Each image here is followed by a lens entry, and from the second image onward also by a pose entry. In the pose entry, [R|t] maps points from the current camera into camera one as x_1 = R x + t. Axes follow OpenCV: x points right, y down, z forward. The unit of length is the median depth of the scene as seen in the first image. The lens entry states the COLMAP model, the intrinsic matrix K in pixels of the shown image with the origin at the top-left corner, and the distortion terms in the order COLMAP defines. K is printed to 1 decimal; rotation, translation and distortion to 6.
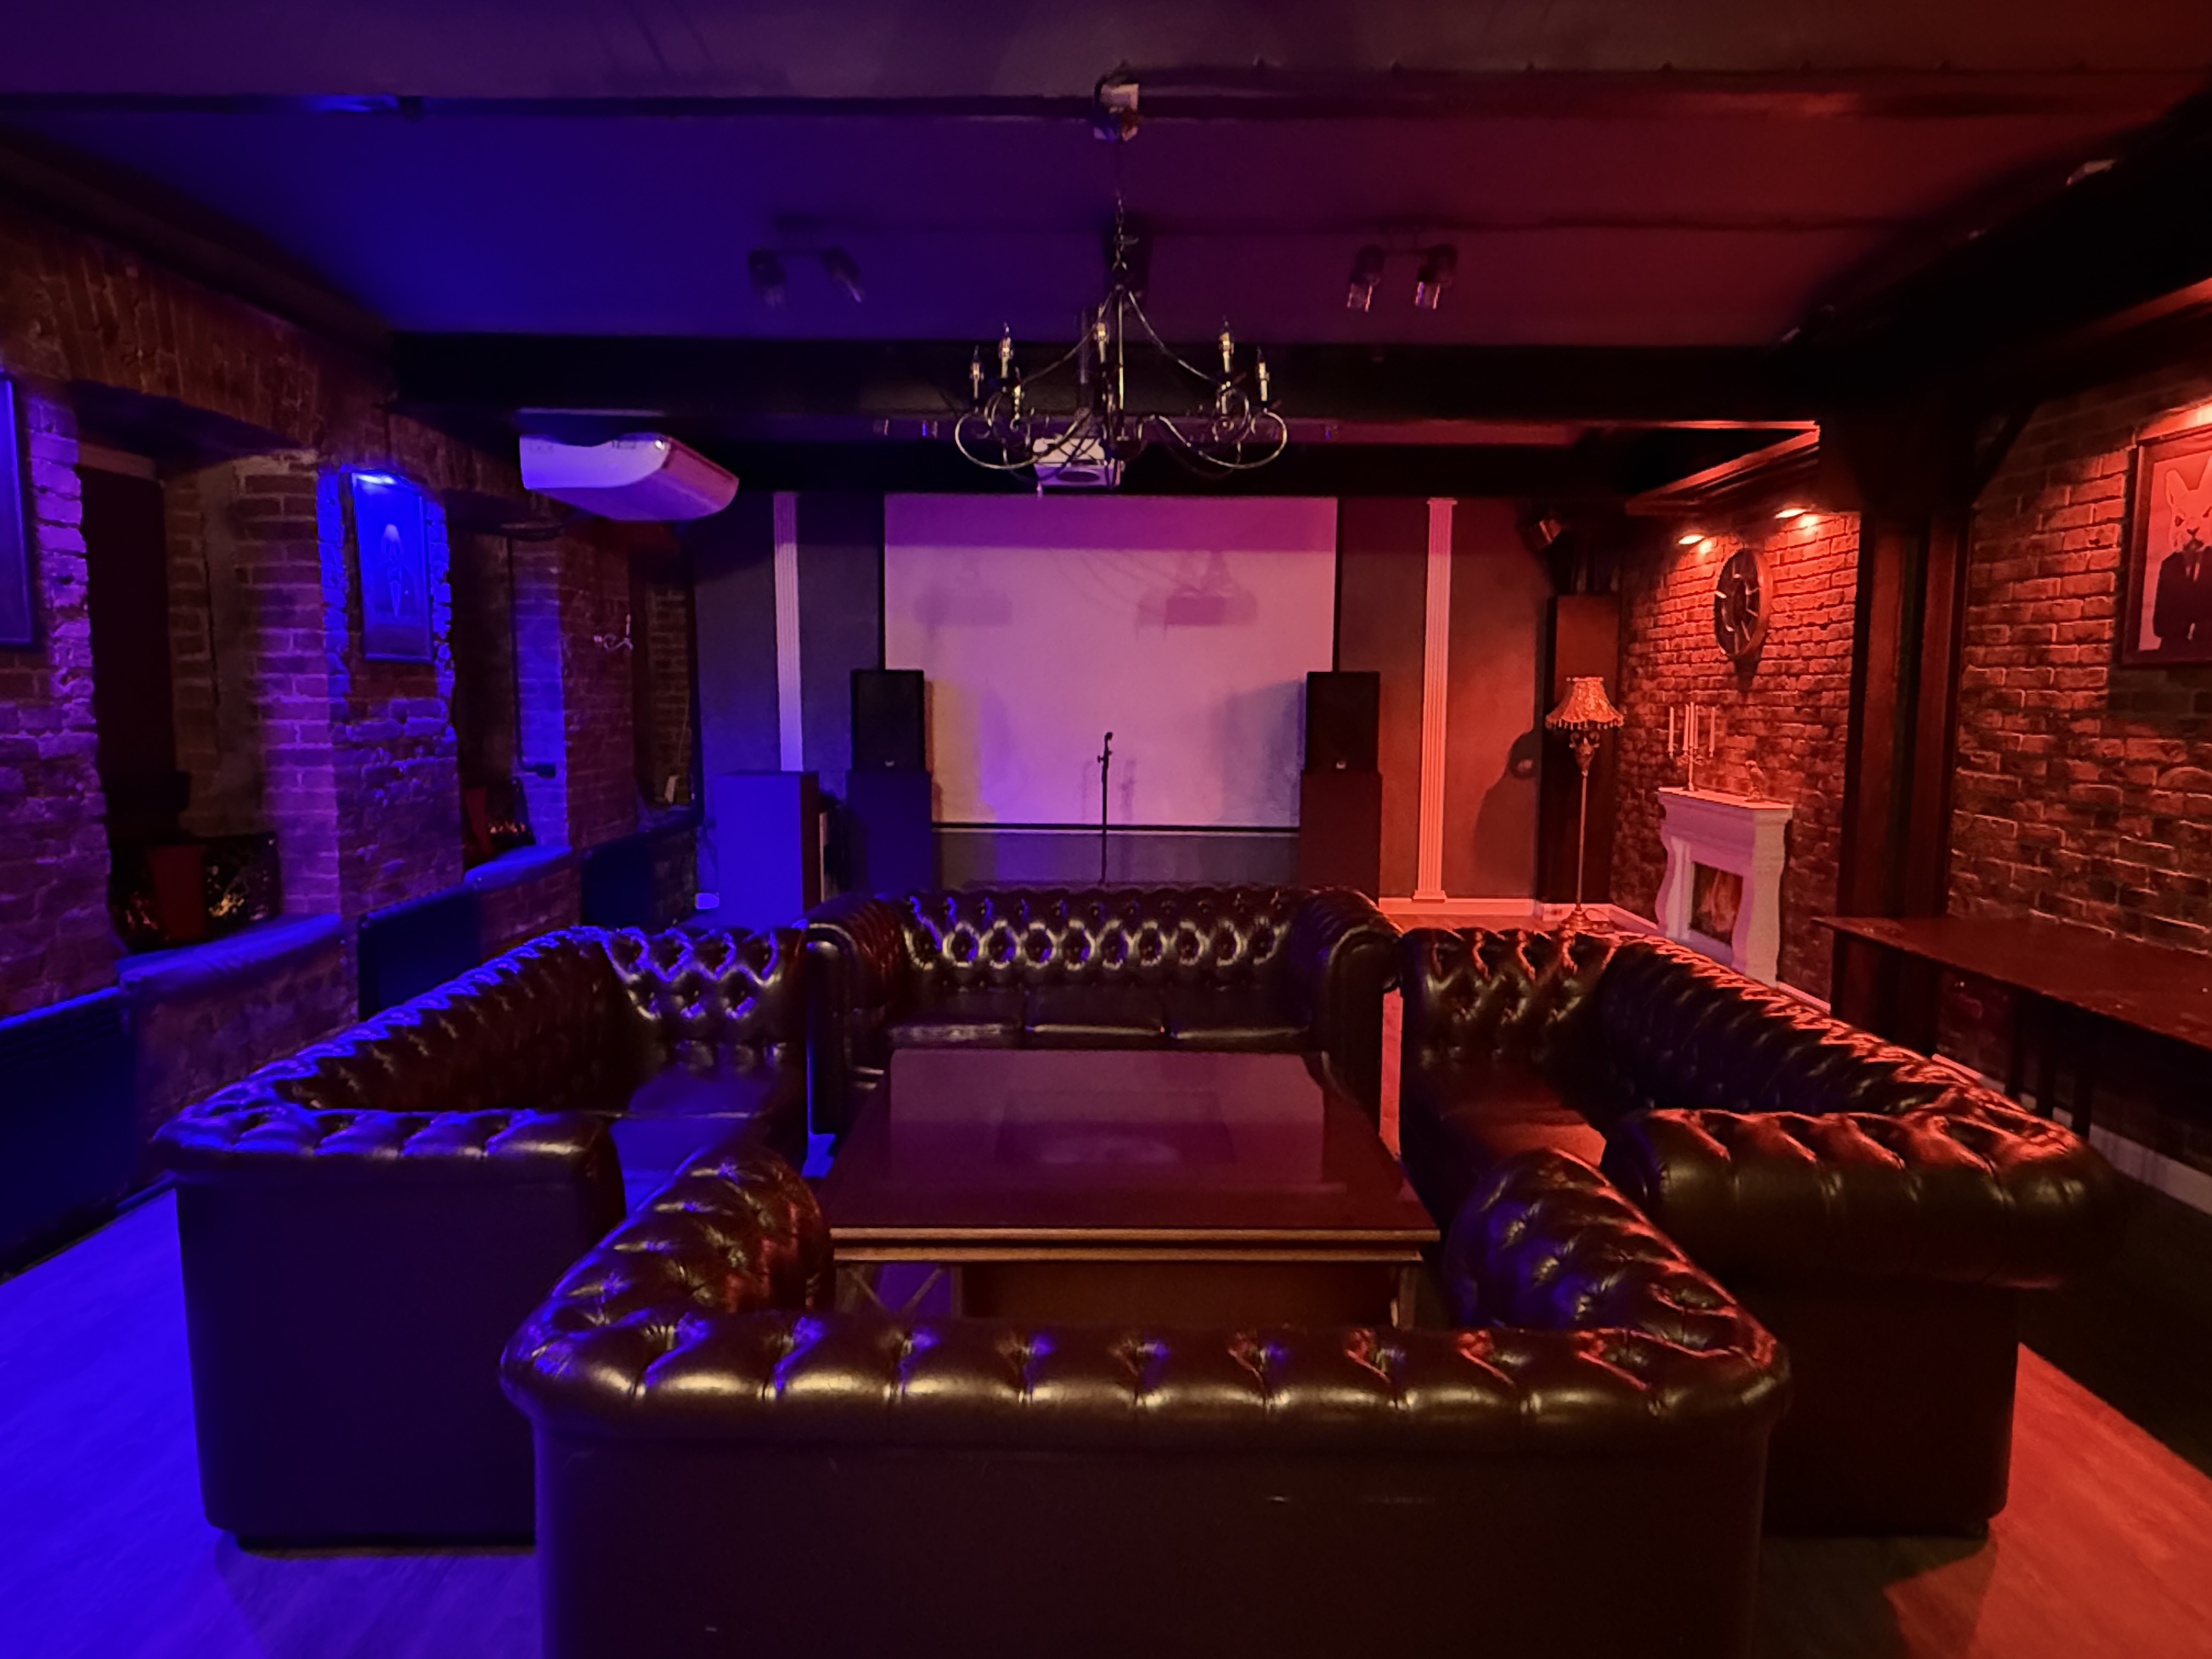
lens RADIAL K [[1335.1, 0, 1096.2], [0, 1335.1, 826.2], [0, 0, 1]] dist [0.004358, 0.001471]
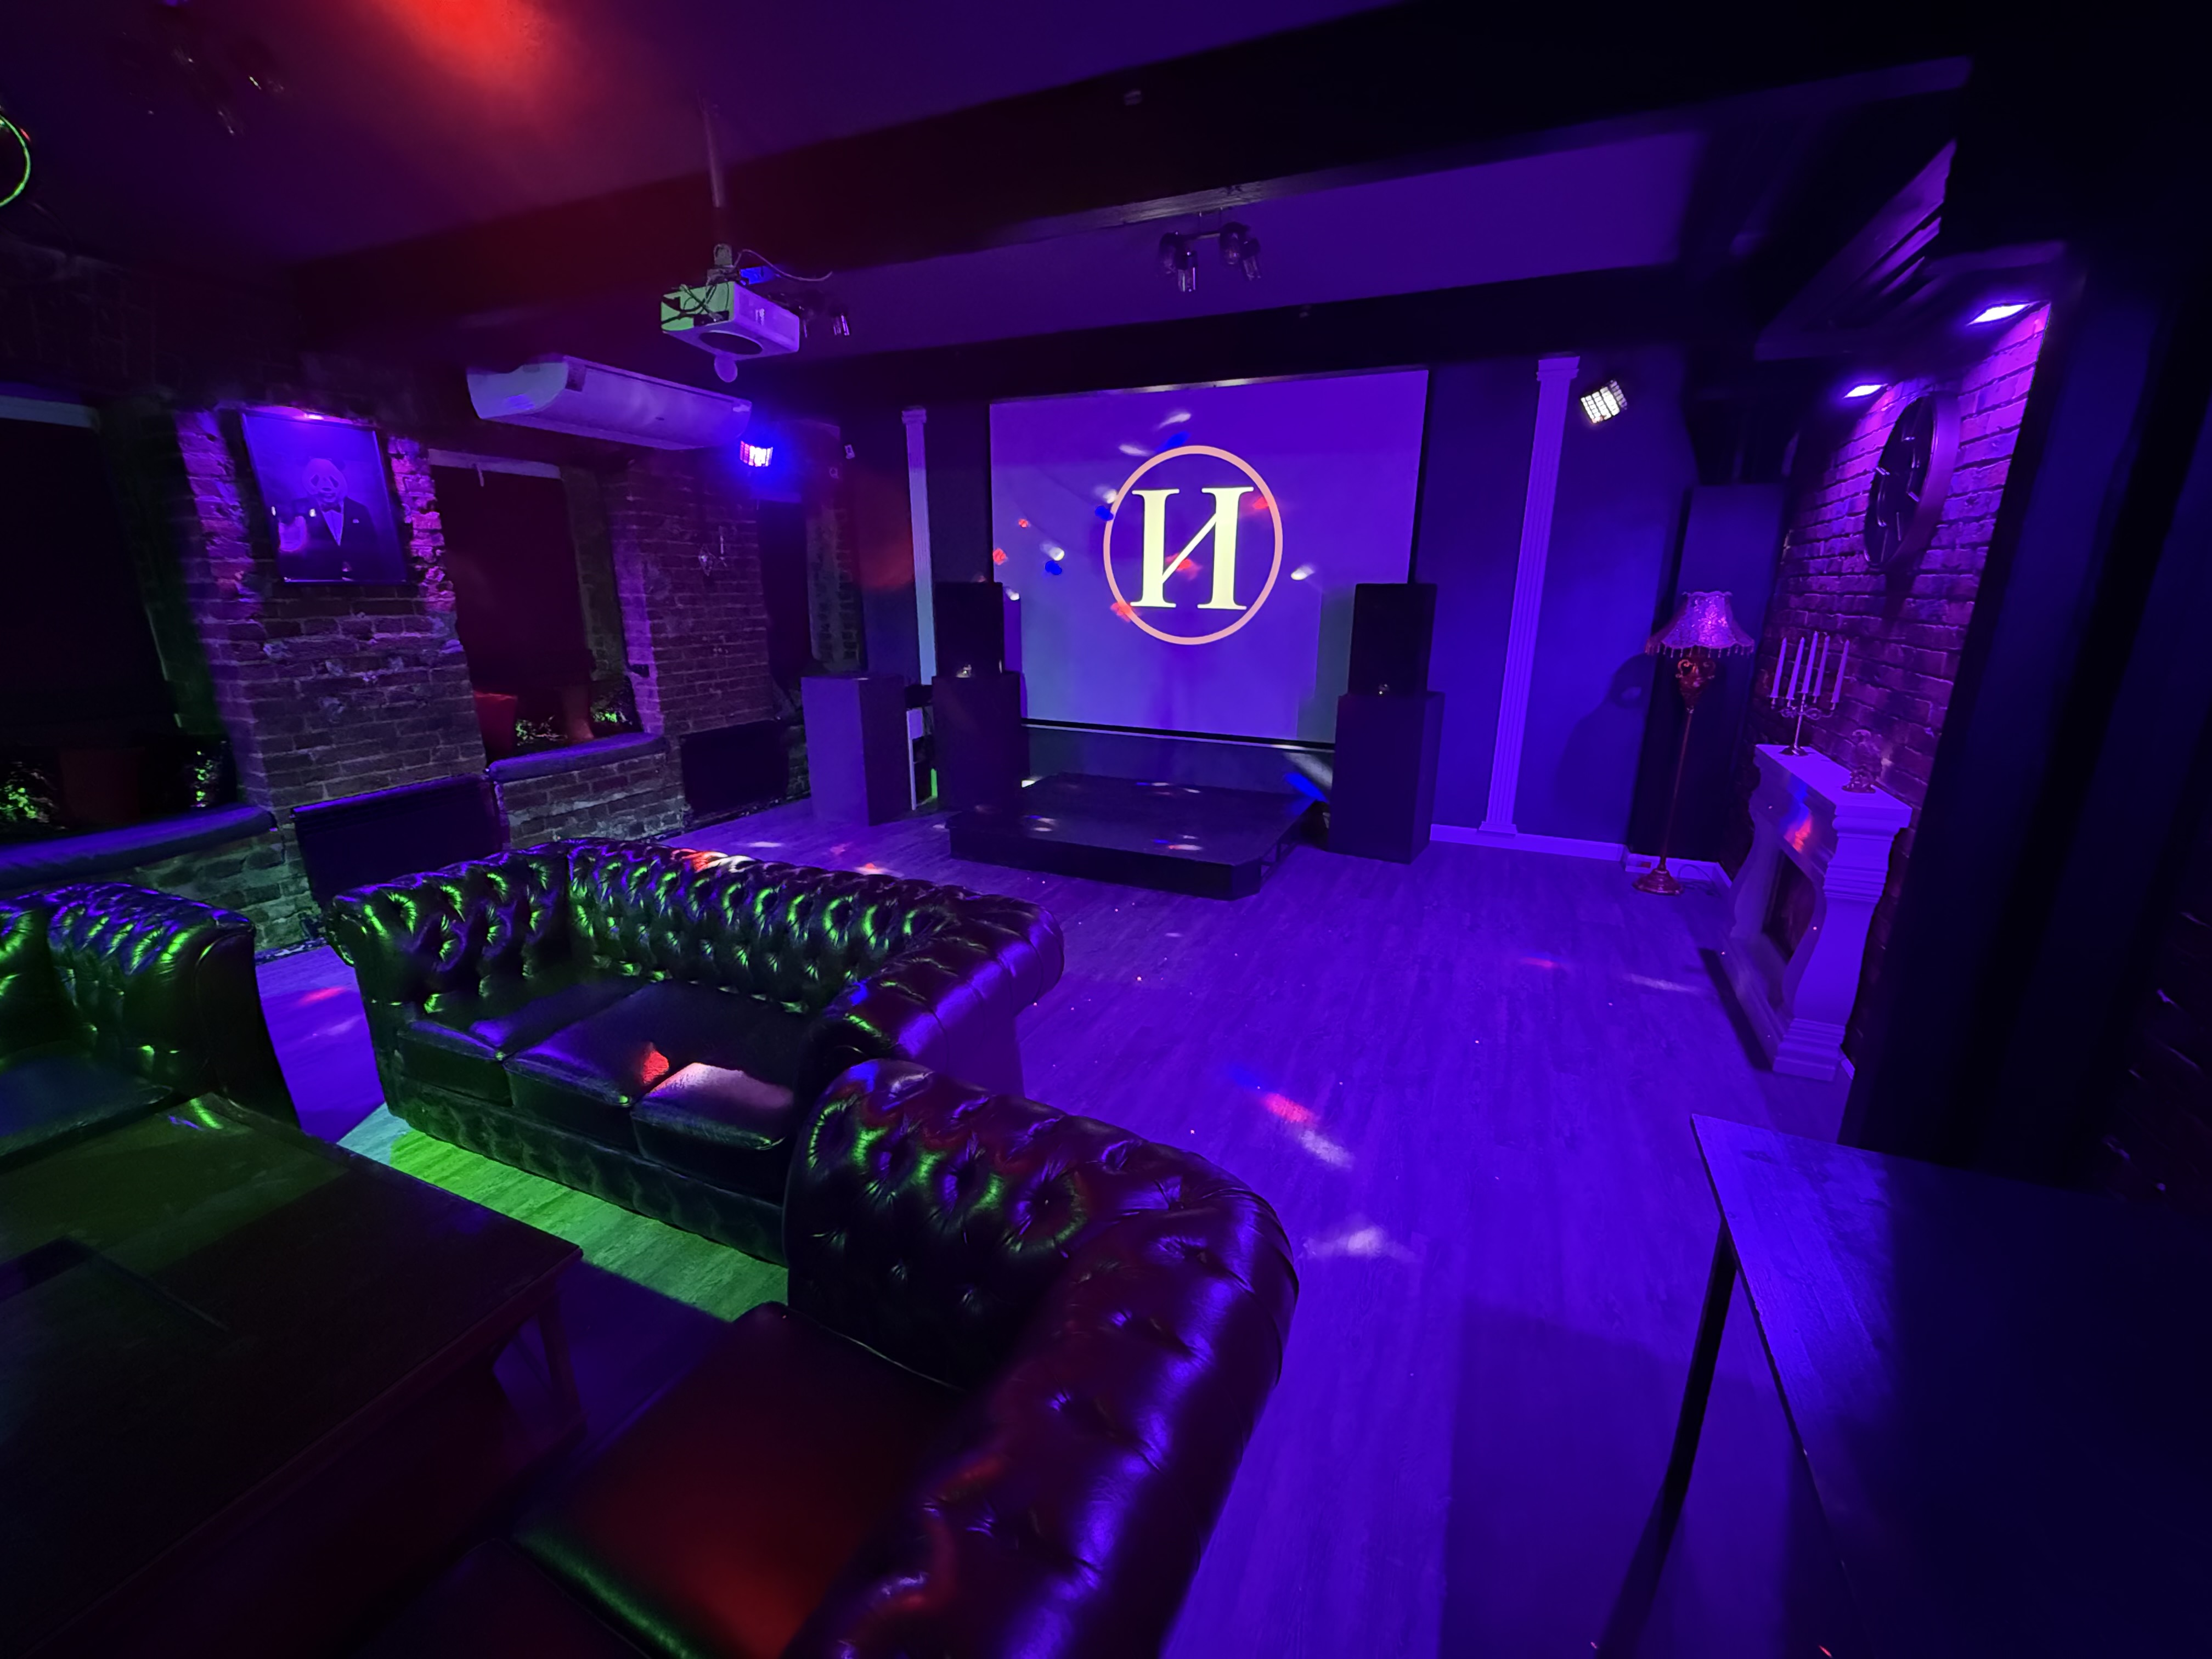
lens RADIAL K [[882.6, 0, 1102.2], [0, 882.6, 833.6], [0, 0, 1]] dist [-0.001065, 0.000872]
pose [[0.917258, 0.108003, -0.383372, 0.382544], [-0.039723, 0.982541, 0.181758, -0.075645], [0.396309, -0.151490, 0.905533, 0.530996]]
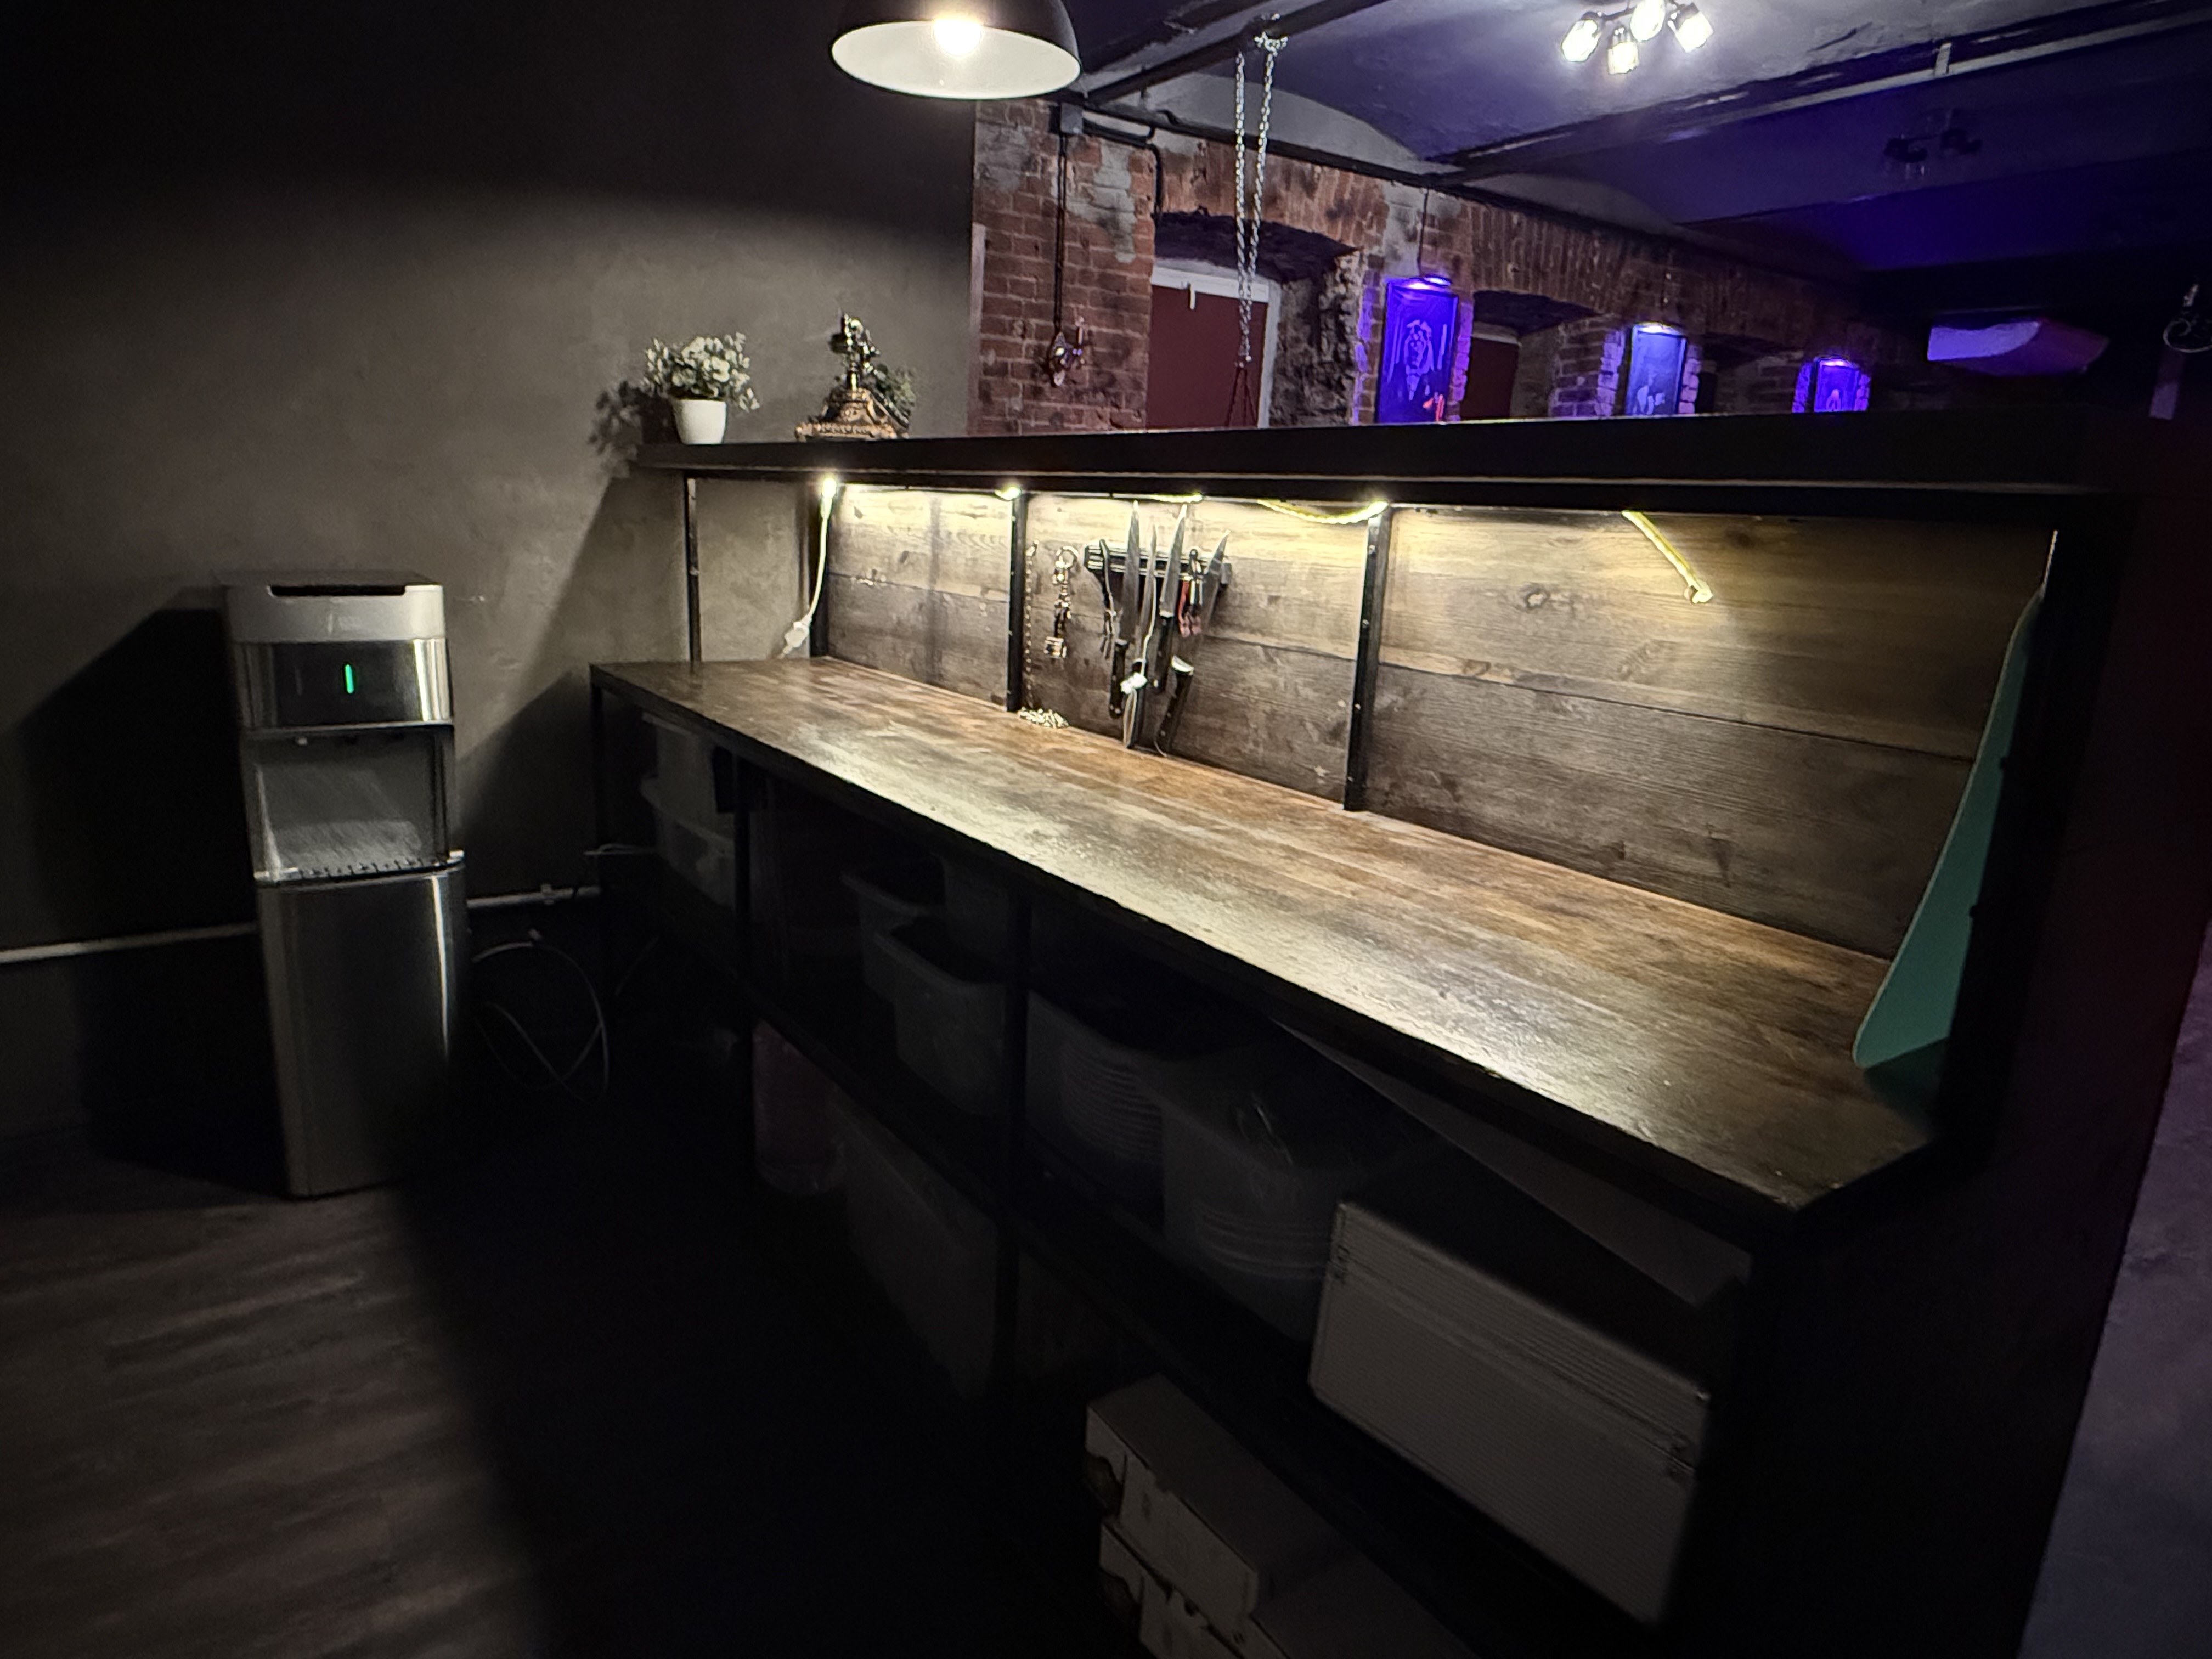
lens RADIAL K [[1335.1, 0, 1096.2], [0, 1335.1, 826.2], [0, 0, 1]] dist [0.004358, 0.001471]
pose [[0.582330, 0.212069, -0.784805, 0.367087], [-0.125050, 0.977253, 0.171284, 0.138330], [0.803277, -0.001604, 0.595603, -0.747175]]
